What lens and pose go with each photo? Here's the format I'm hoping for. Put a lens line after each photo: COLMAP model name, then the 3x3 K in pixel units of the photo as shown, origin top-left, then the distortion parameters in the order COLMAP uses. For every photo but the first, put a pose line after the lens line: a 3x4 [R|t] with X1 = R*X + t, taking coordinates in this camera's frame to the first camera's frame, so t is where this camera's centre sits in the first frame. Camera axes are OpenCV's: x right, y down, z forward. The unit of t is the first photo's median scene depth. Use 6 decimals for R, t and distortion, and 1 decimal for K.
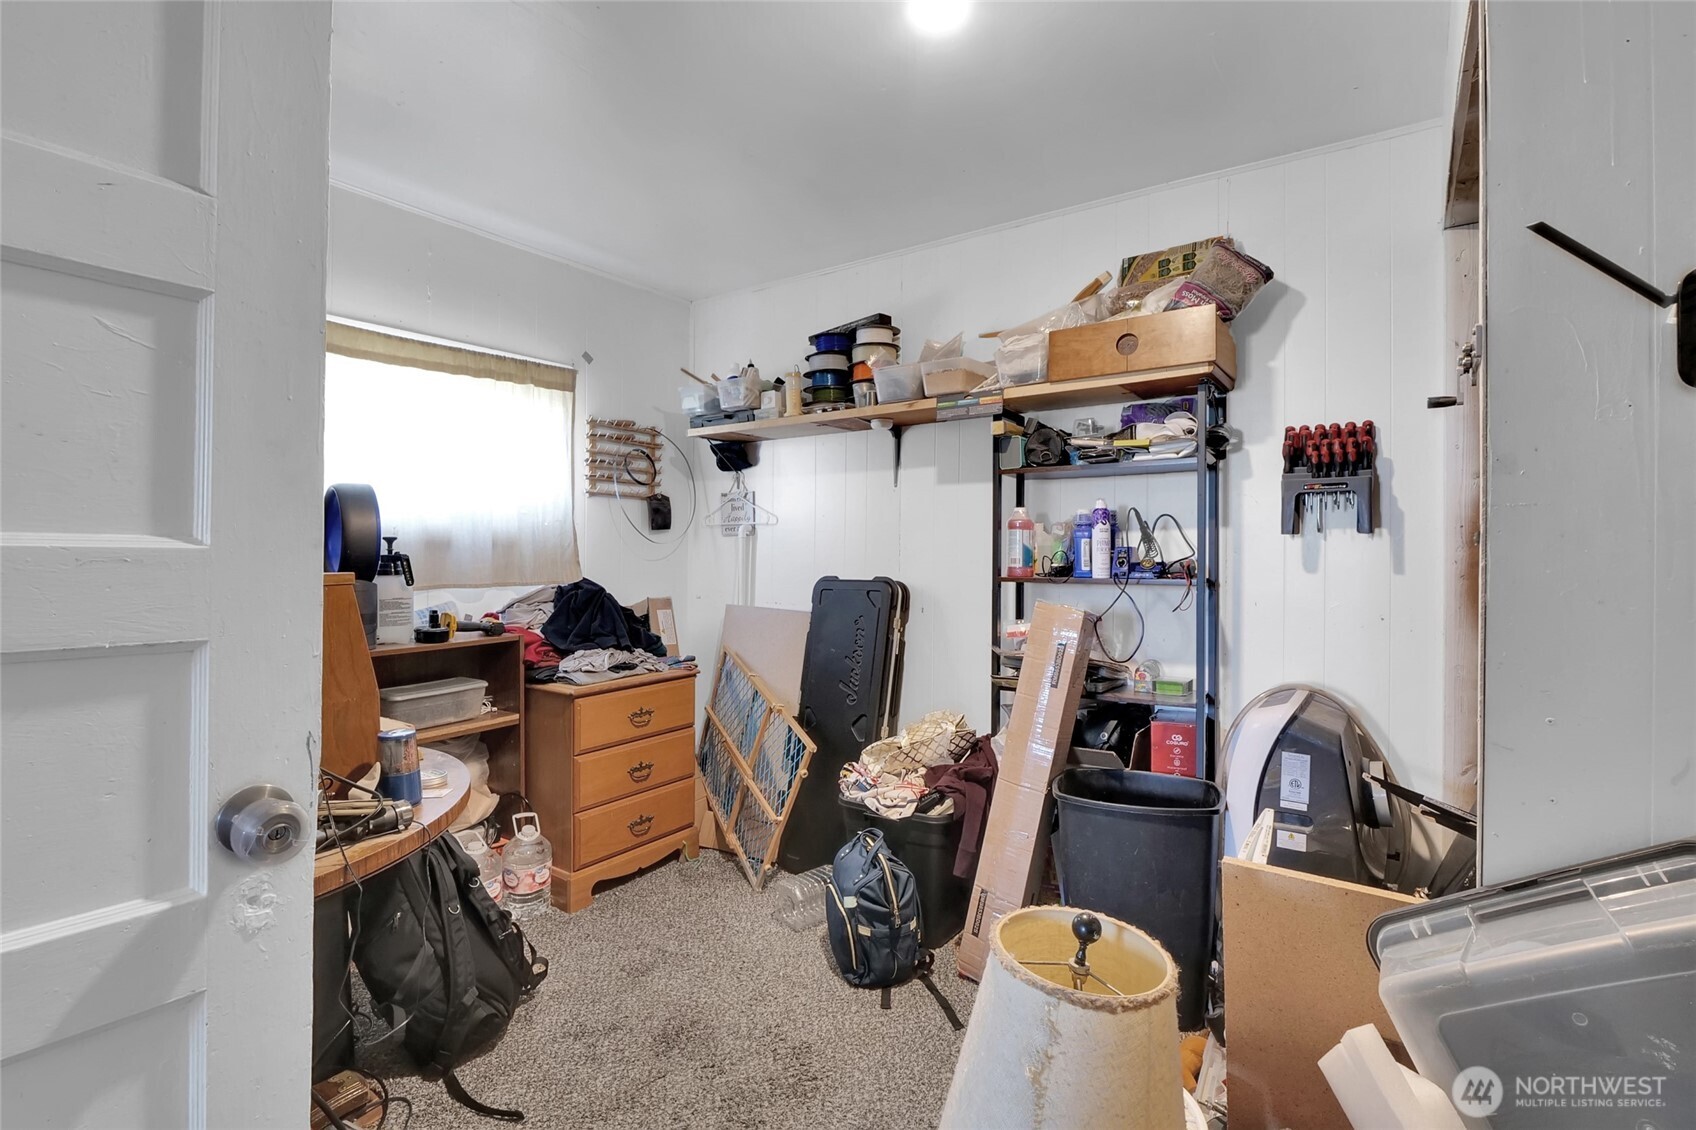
lens RADIAL K [[778.2, 0, 815.9], [0, 778.2, 545.5], [0, 0, 1]] dist [-0.015615, -0.000154]
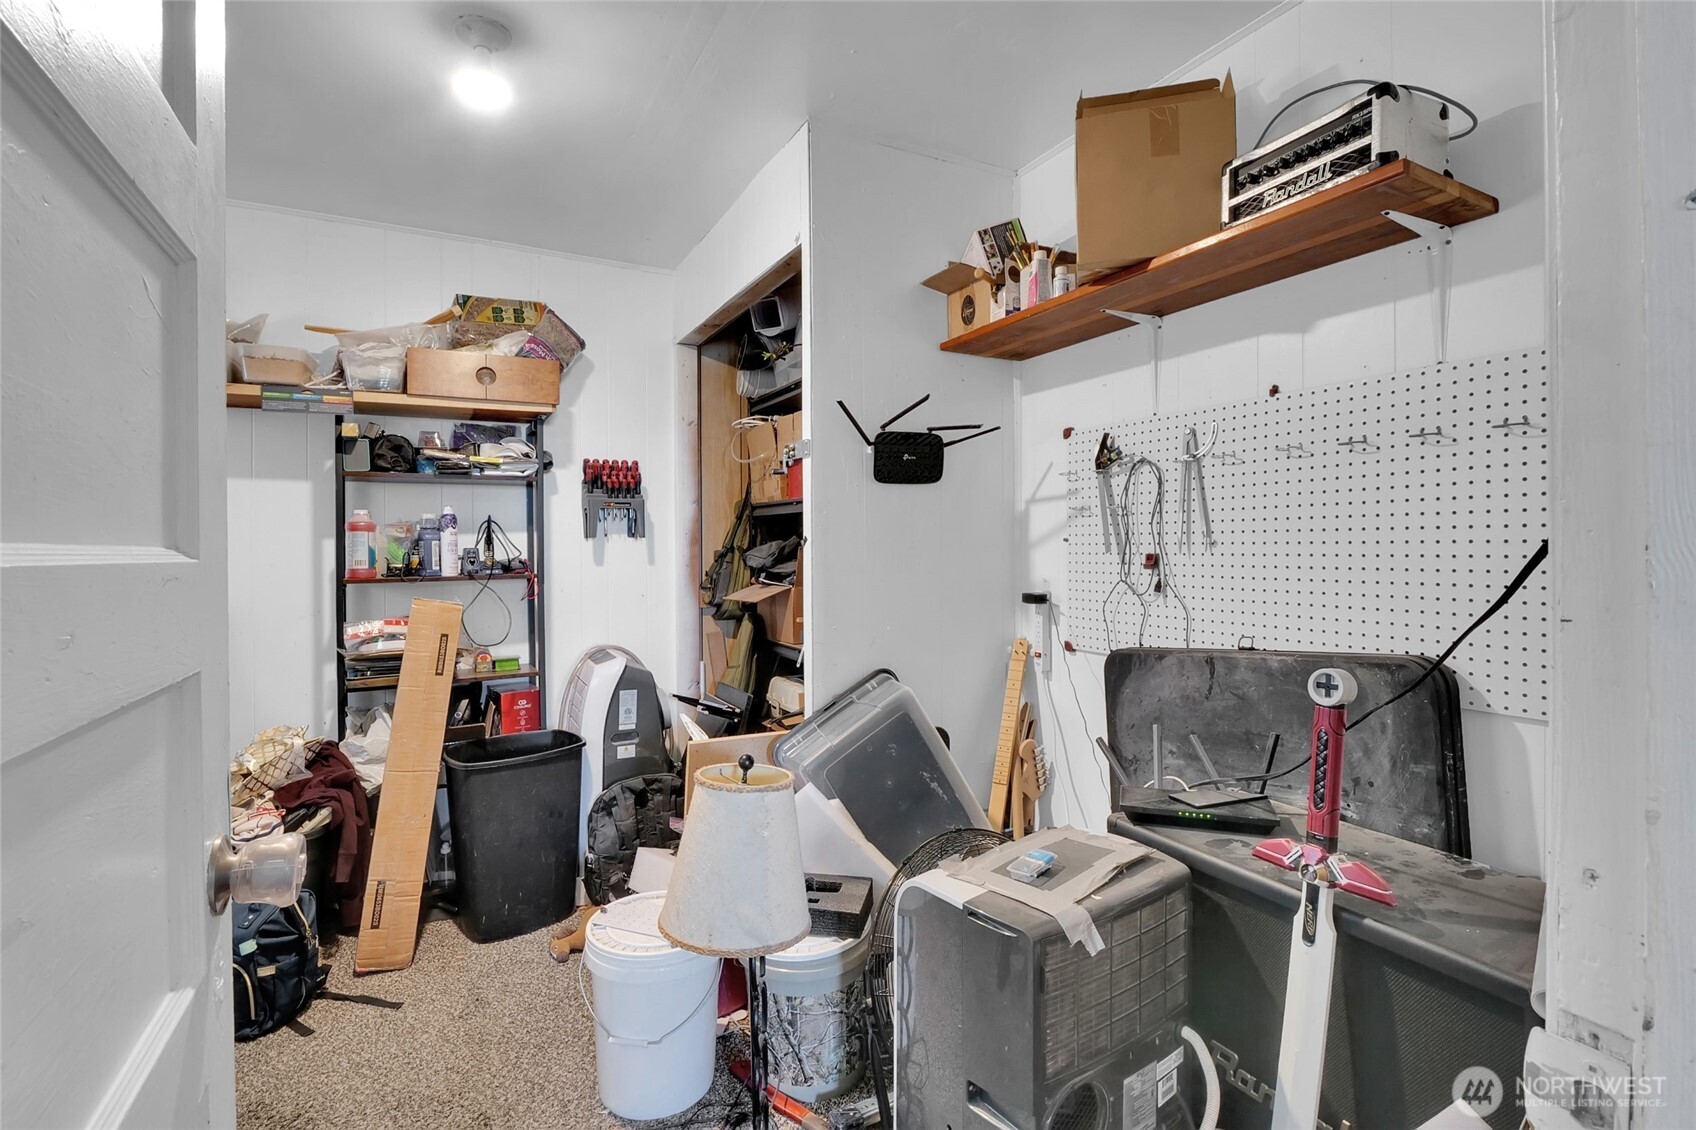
lens RADIAL K [[778.2, 0, 815.9], [0, 778.2, 545.5], [0, 0, 1]] dist [-0.015615, -0.000154]
pose [[0.472836, -0.004405, 0.881139, -0.384483], [0.002703, 0.999990, 0.003548, -0.004840], [-0.881146, 0.000704, 0.472843, 0.002381]]
